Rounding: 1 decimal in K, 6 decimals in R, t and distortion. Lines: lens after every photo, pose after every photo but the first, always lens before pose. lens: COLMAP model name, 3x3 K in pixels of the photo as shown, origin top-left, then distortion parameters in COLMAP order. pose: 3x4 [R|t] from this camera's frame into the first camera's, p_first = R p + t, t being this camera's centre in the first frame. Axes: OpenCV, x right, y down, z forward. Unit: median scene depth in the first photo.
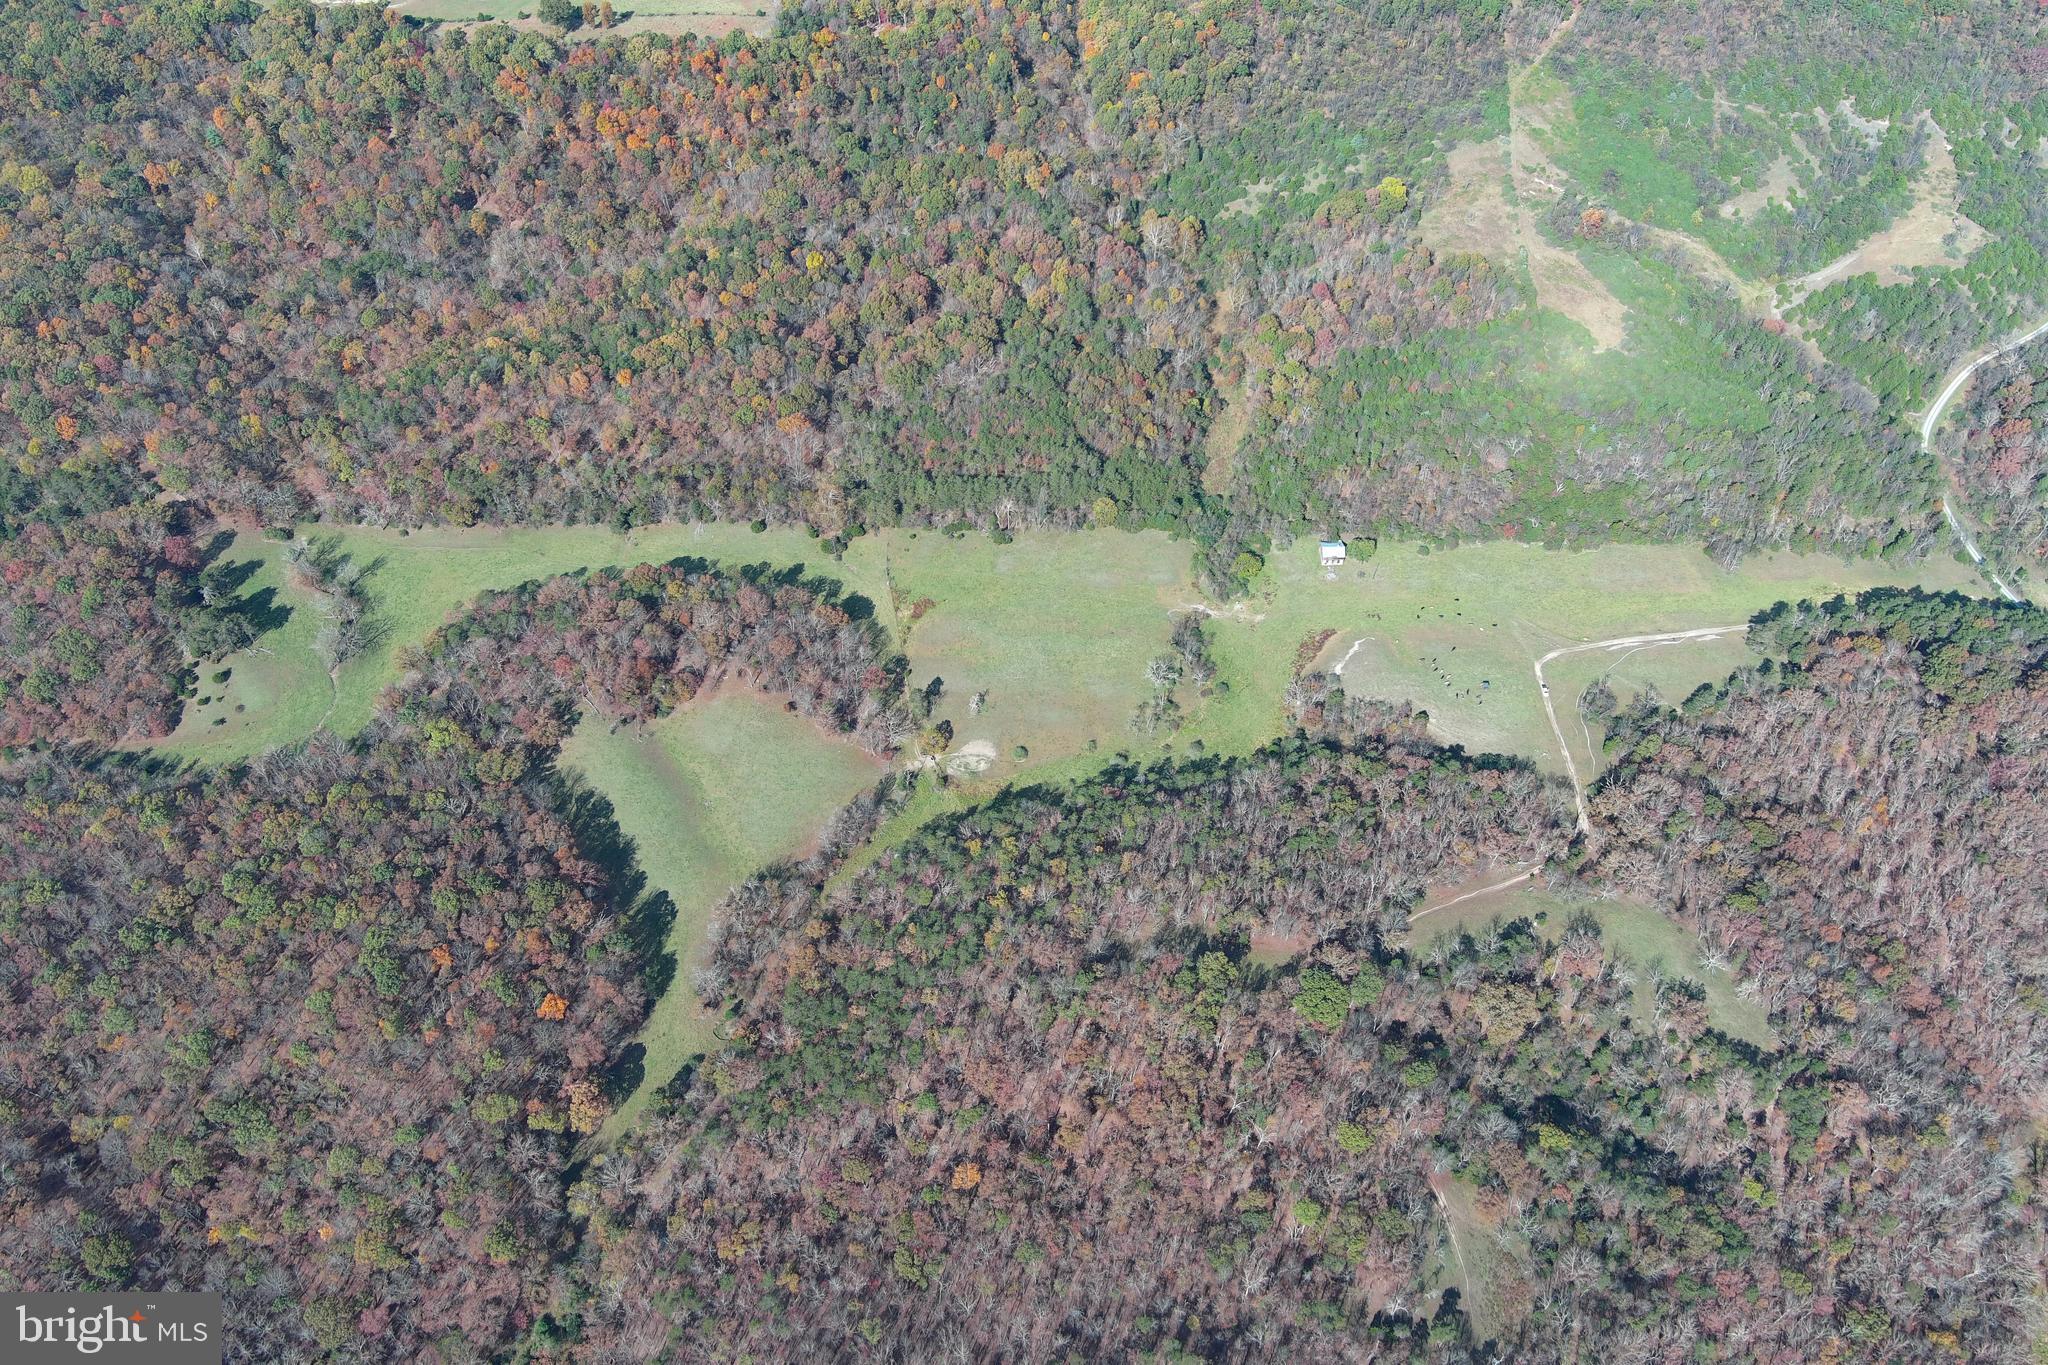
lens RADIAL K [[1582.0, 0, 1034.7], [0, 1582.0, 683.0], [0, 0, 1]] dist [0.023911, -0.025250]
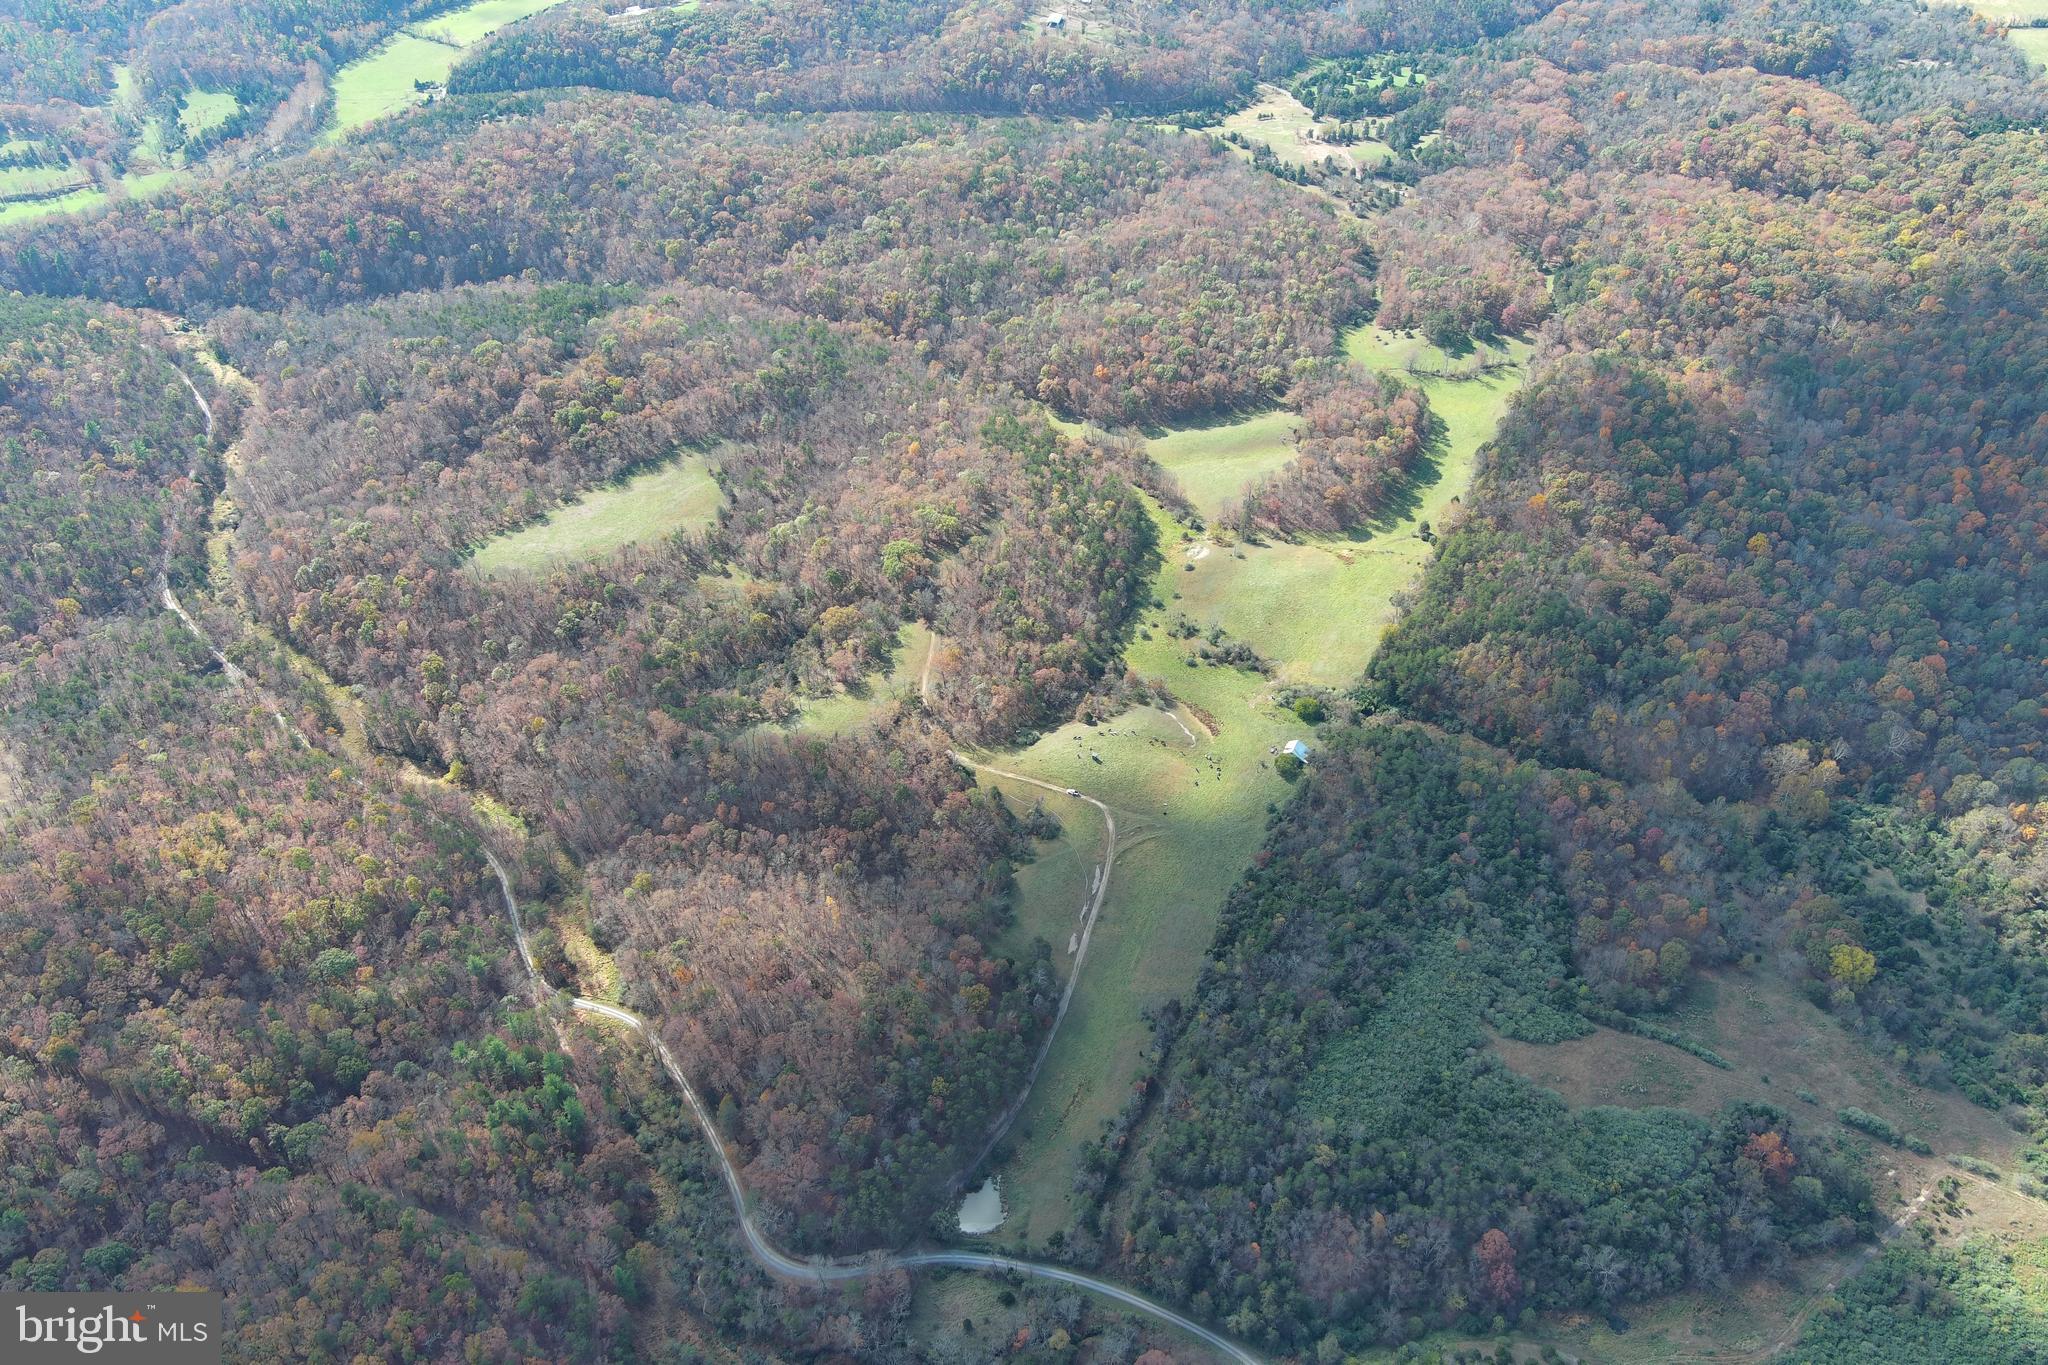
lens RADIAL K [[1582.0, 0, 1011.1], [0, 1582.0, 680.9], [0, 0, 1]] dist [0.023911, -0.025250]
pose [[-0.435175, 0.559966, -0.705025, 0.993866], [-0.688710, 0.297336, 0.661264, -0.670494], [0.579915, 0.773324, 0.256261, 0.565226]]
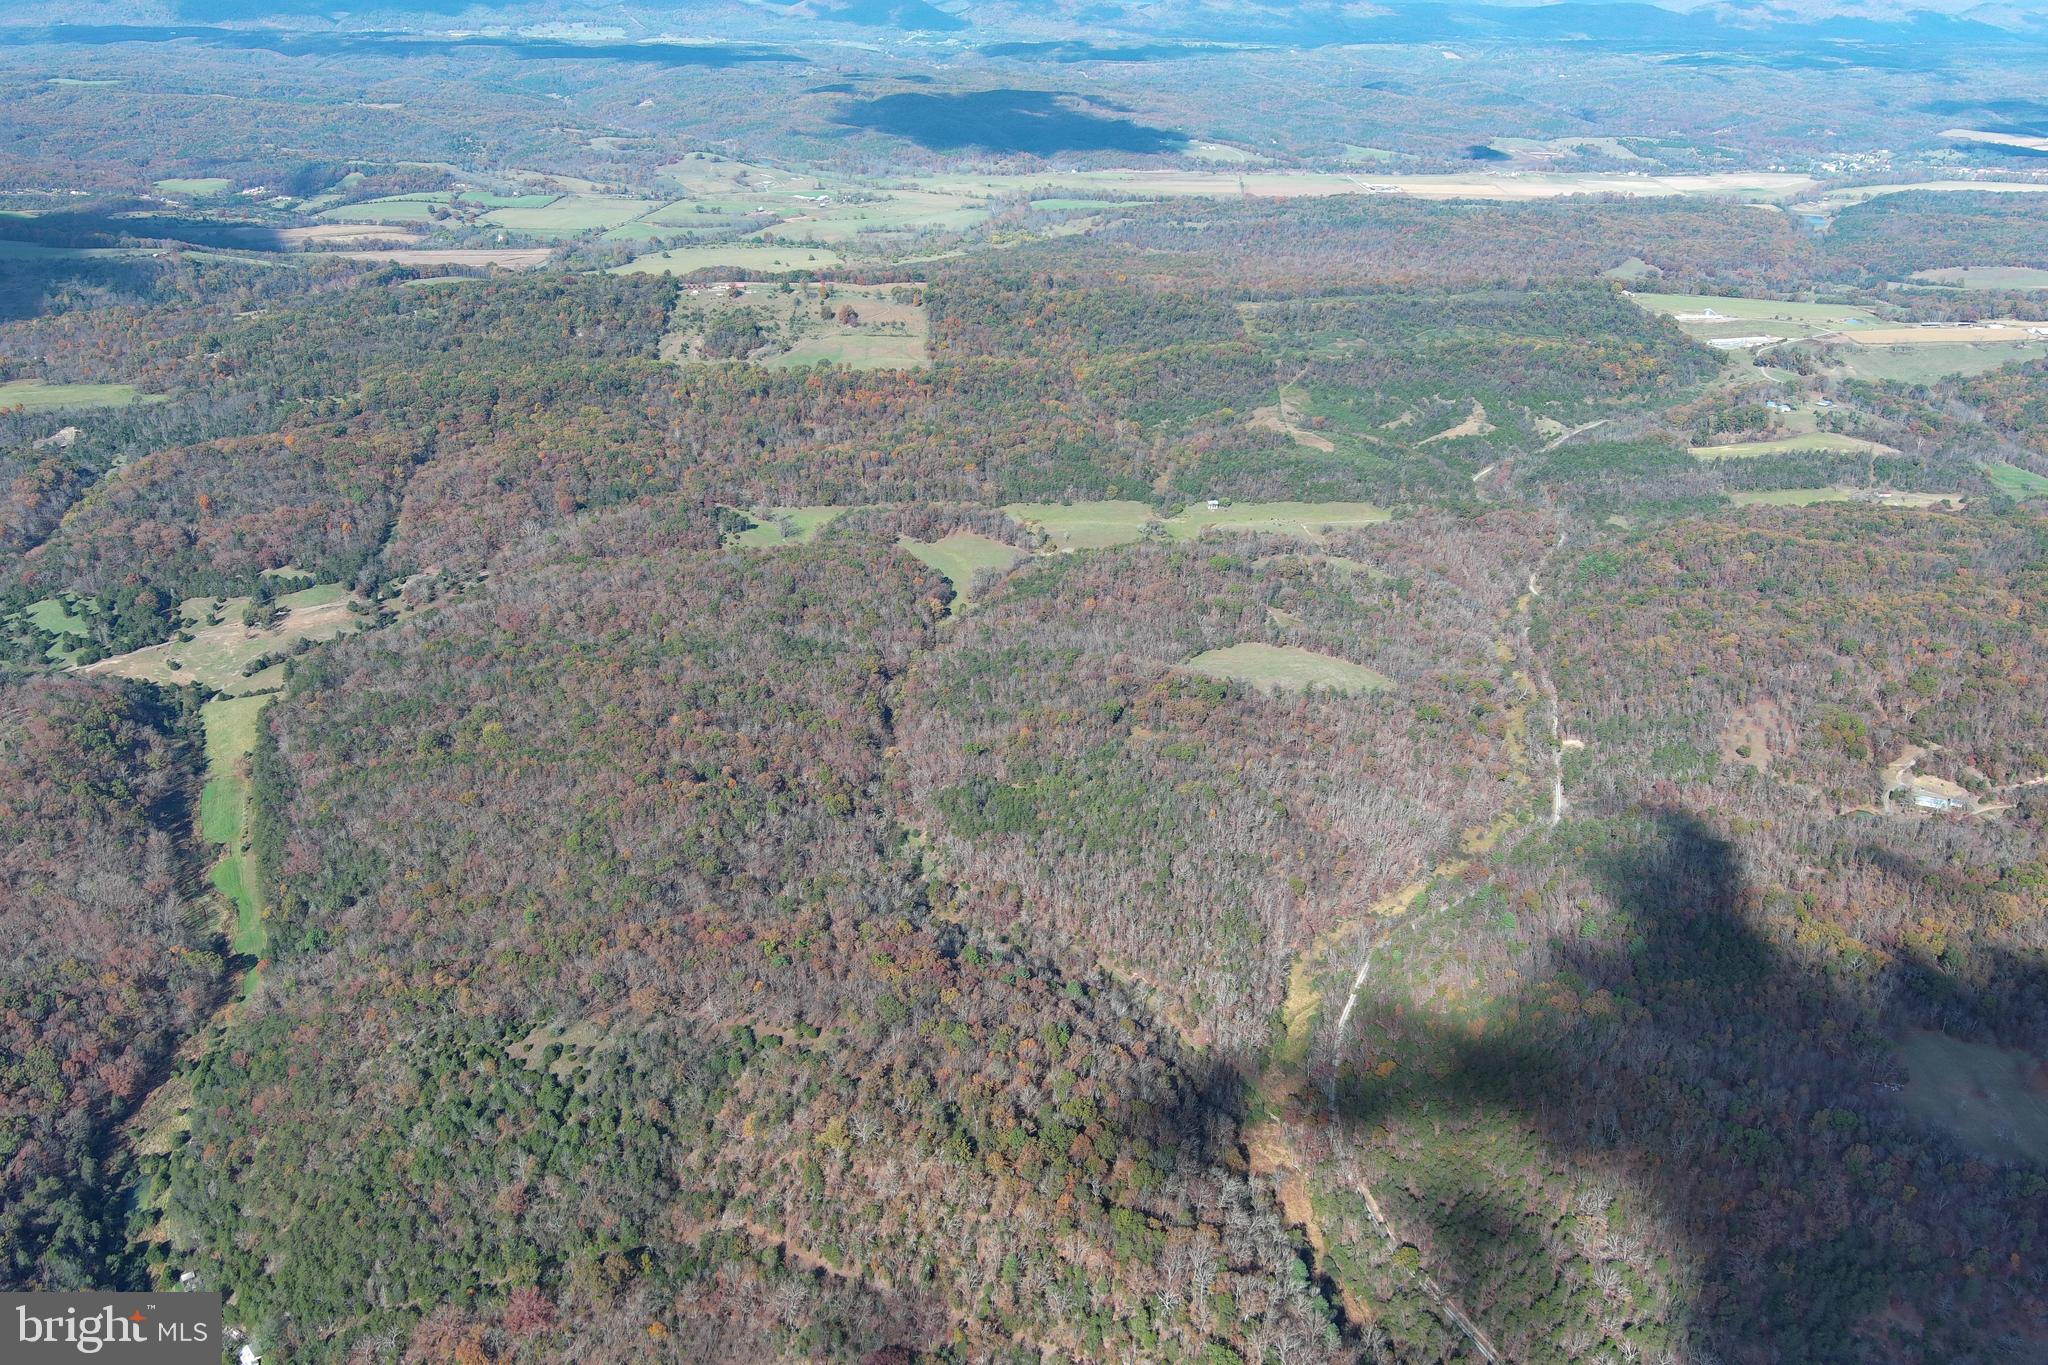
lens RADIAL K [[1582.0, 0, 1026.4], [0, 1582.0, 681.8], [0, 0, 1]] dist [0.023911, -0.025250]
pose [[0.997894, -0.018302, 0.062229, -0.223946], [0.042781, 0.906831, -0.419318, 1.082212], [-0.048757, 0.421097, 0.905704, -0.934571]]
